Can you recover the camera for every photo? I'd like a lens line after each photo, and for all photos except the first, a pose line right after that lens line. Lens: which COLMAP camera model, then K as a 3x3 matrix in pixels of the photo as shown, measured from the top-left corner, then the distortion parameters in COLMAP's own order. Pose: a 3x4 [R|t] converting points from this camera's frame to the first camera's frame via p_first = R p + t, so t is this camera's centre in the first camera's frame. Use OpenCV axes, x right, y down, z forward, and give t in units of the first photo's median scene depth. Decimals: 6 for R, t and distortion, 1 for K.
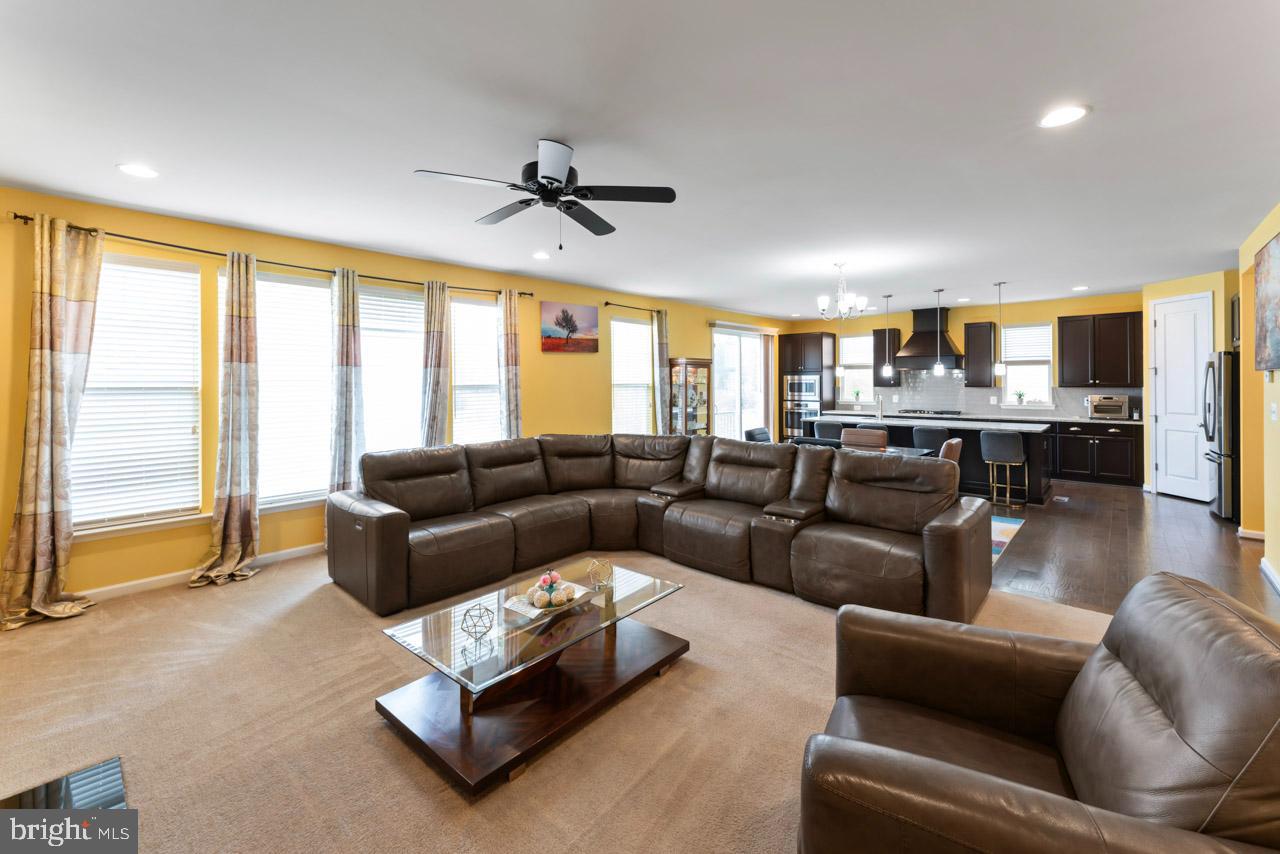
lens RADIAL K [[523.1, 0, 632.4], [0, 523.1, 390.0], [0, 0, 1]] dist [-0.000419, 0.000256]
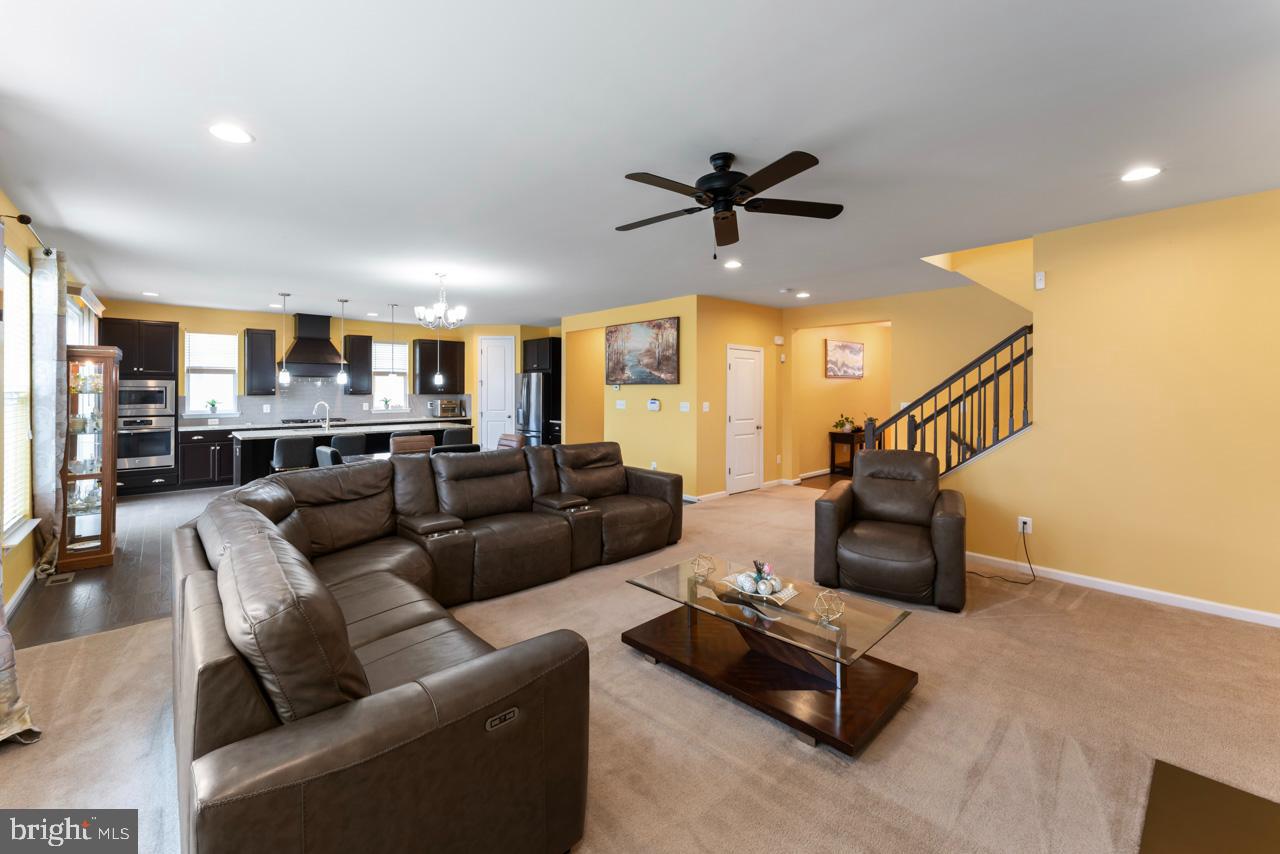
lens RADIAL K [[523.1, 0, 632.4], [0, 523.1, 390.0], [0, 0, 1]] dist [-0.000419, 0.000256]
pose [[0.085210, 0.002120, 0.996361, -0.440662], [0.014185, 0.999894, -0.003341, -0.004029], [-0.996262, 0.014418, 0.085170, 0.403263]]
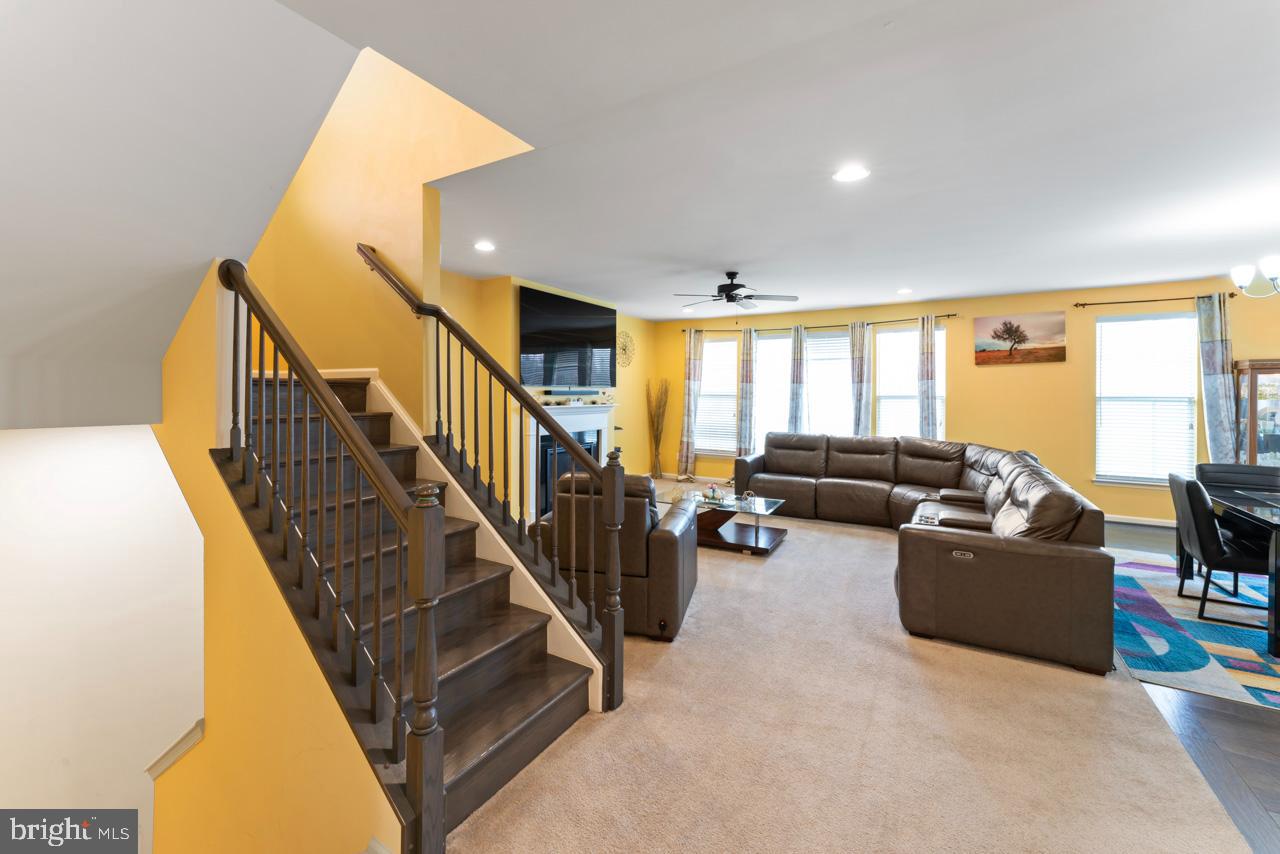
lens RADIAL K [[523.1, 0, 632.4], [0, 523.1, 390.0], [0, 0, 1]] dist [-0.000419, 0.000256]
pose [[0.205054, -0.000024, -0.978751, 0.633194], [-0.019407, 0.999803, -0.004090, -0.003996], [0.978558, 0.019833, 0.205013, 0.084794]]
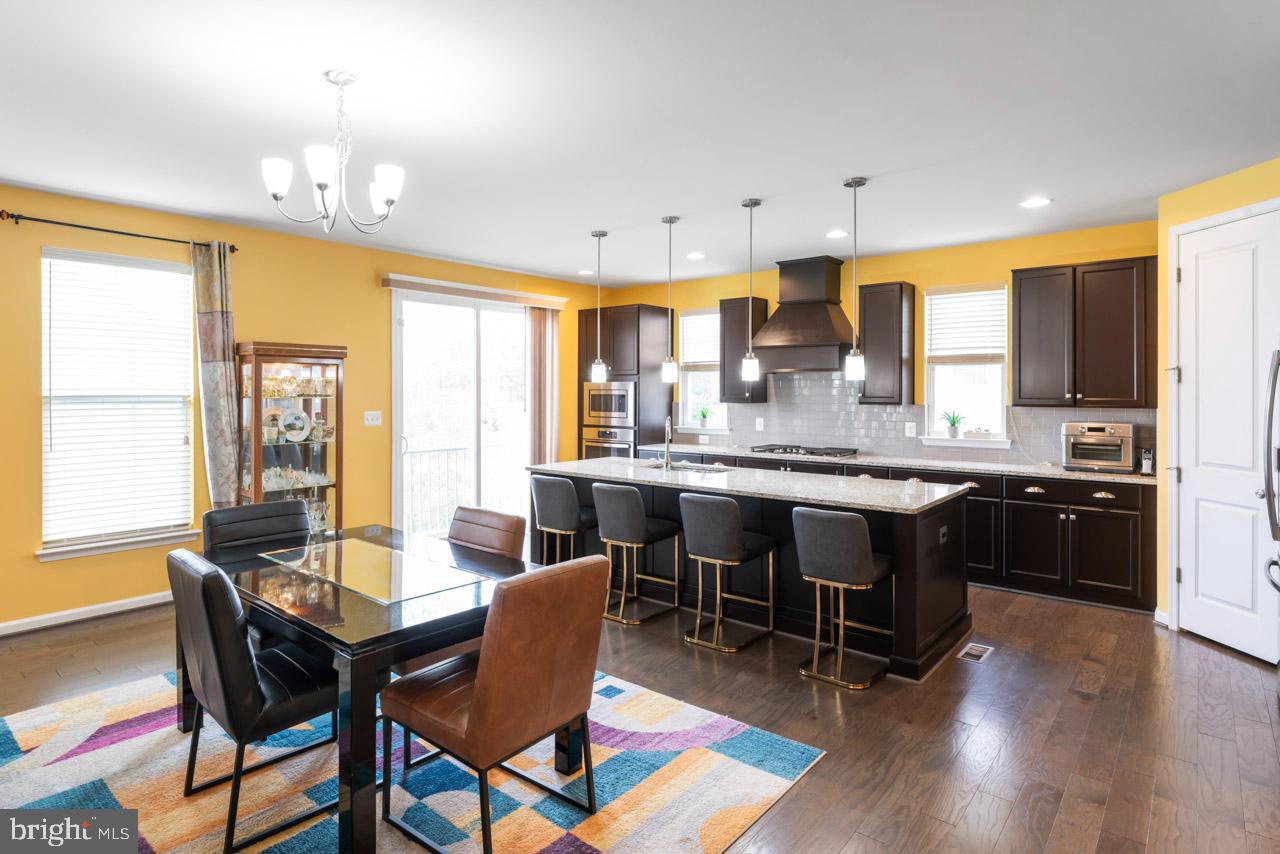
lens RADIAL K [[681.8, 0, 631.7], [0, 681.8, 399.7], [0, 0, 1]] dist [-0.003454, -0.001548]
pose [[0.998430, 0.004923, 0.055792, 0.434447], [-0.004717, 0.999982, -0.003817, -0.007994], [-0.055810, 0.003548, 0.998435, 0.378799]]
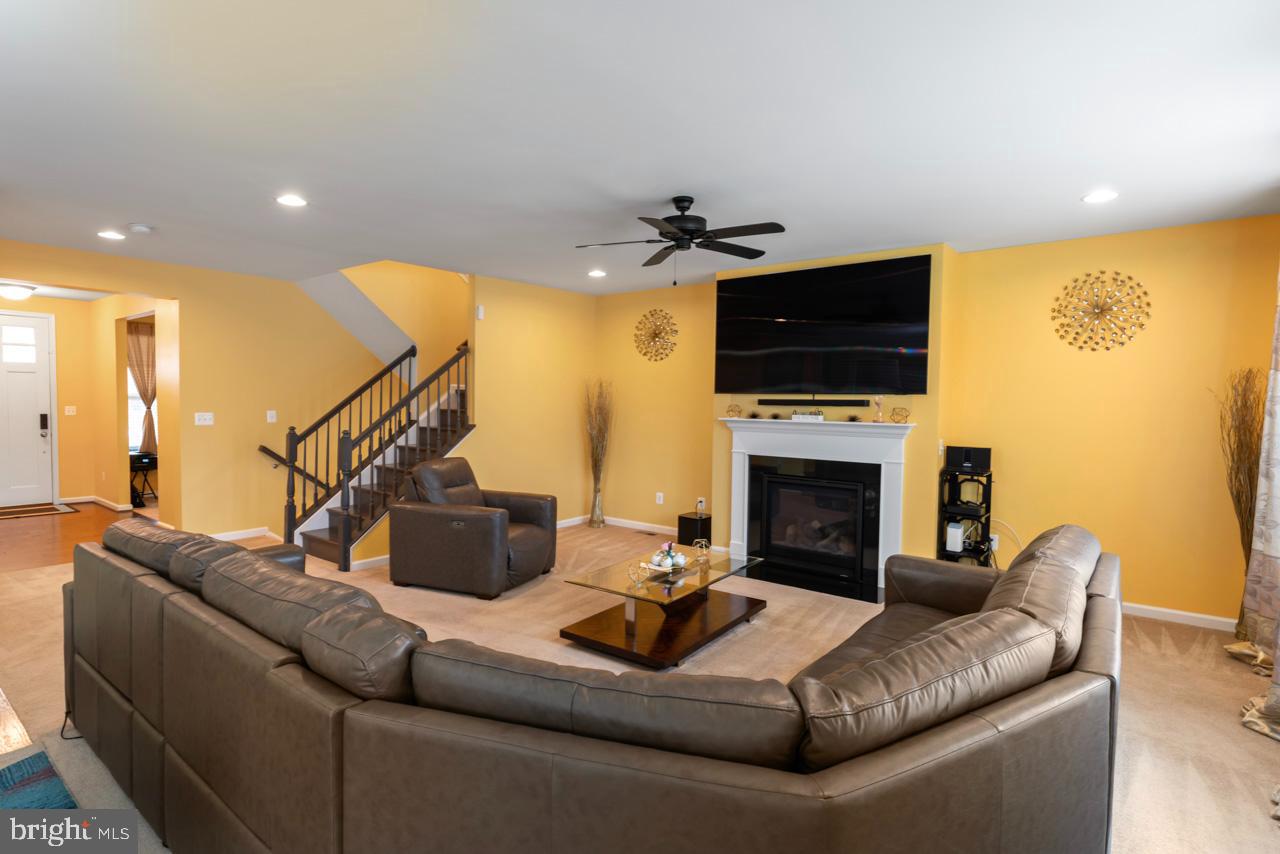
lens RADIAL K [[637.6, 0, 631.2], [0, 637.6, 423.7], [0, 0, 1]] dist [0.002754, 0.000374]
pose [[-0.996441, -0.004827, -0.084154, 0.028729], [-0.009237, 0.998599, 0.052096, -0.013754], [0.083785, 0.052688, -0.995090, 0.900944]]
